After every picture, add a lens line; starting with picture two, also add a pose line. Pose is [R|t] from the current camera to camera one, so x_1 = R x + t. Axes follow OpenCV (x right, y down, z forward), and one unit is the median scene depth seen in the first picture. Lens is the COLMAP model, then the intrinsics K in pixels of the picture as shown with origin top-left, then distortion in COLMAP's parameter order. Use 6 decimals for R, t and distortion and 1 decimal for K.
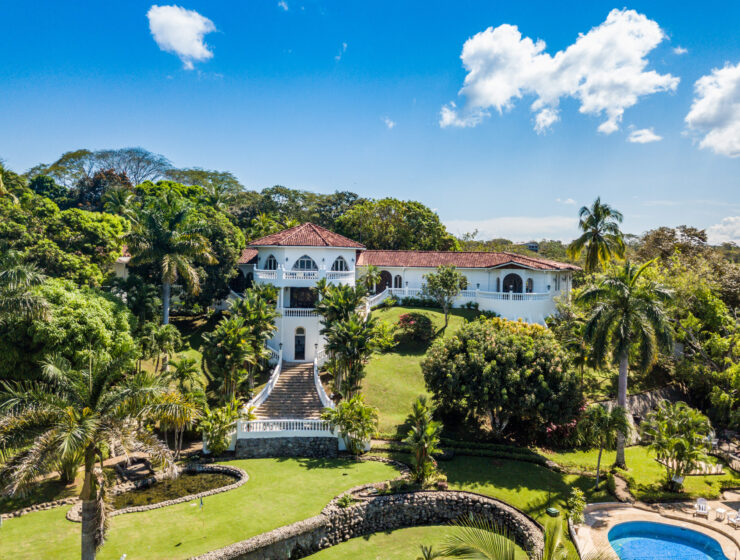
lens RADIAL K [[562.2, 0, 370.7], [0, 562.2, 280.1], [0, 0, 1]] dist [0.001750, 0.005434]
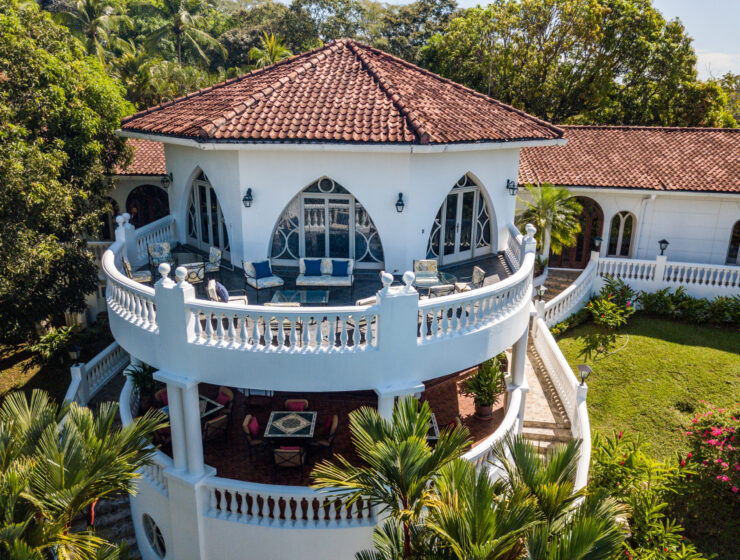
lens RADIAL K [[562.2, 0, 368.0], [0, 562.2, 280.9], [0, 0, 1]] dist [0.001750, 0.005434]
pose [[0.992292, 0.033959, -0.119177, -0.060563], [-0.001314, 0.964549, 0.263901, -0.058095], [0.123914, -0.261711, 0.957159, 0.676888]]
